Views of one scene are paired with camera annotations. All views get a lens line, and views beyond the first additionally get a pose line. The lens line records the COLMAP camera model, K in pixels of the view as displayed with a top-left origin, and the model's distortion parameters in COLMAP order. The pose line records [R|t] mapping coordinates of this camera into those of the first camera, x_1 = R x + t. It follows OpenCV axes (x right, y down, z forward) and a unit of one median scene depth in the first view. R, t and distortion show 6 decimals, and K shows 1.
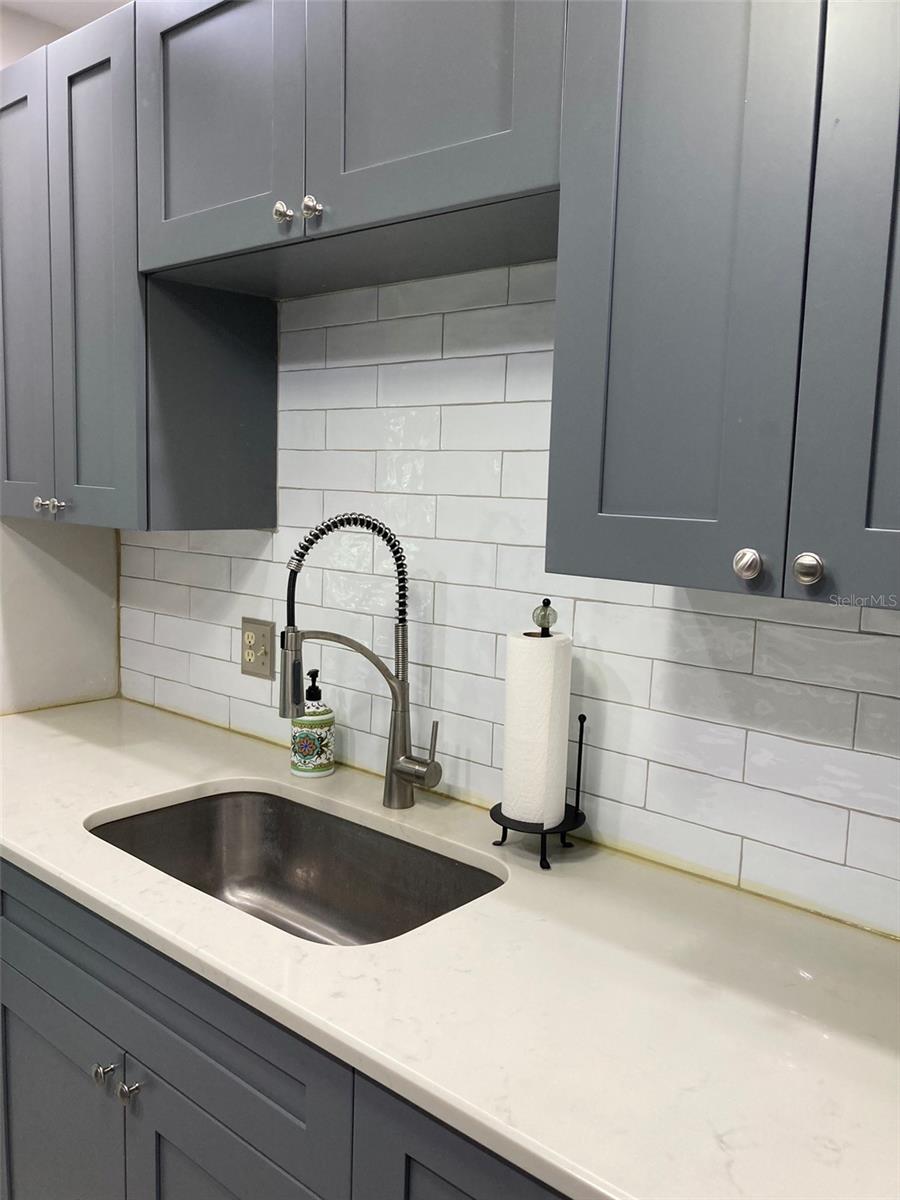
lens RADIAL K [[972.0, 0, 450.0], [0, 972.0, 600.0], [0, 0, 1]] dist [0.002422, -0.002566]
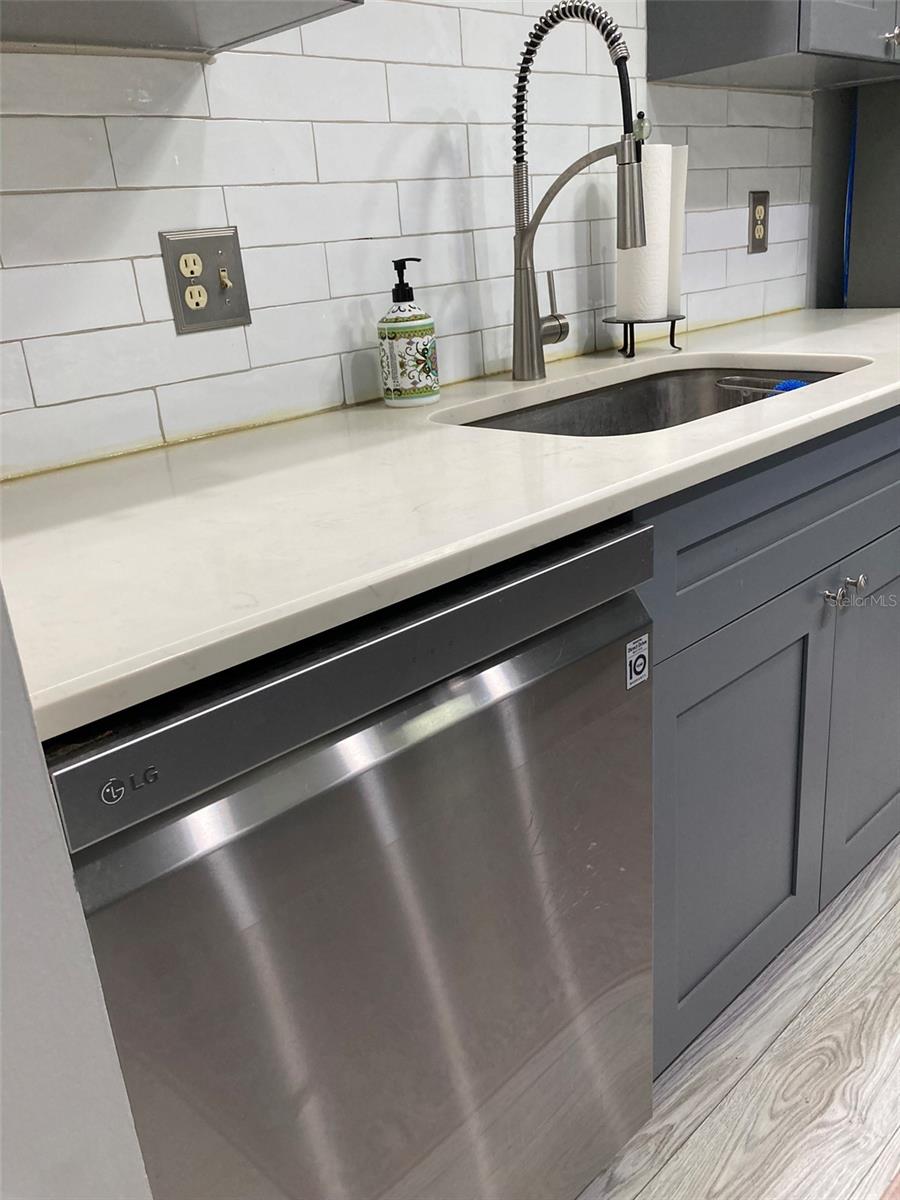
lens RADIAL K [[976.1, 0, 430.3], [0, 976.1, 603.0], [0, 0, 1]] dist [0.058711, -0.102686]
pose [[0.088885, -0.374841, 0.922818, -0.922058], [0.206134, 0.913350, 0.351141, 0.052910], [-0.974479, 0.159013, 0.158450, 0.895967]]
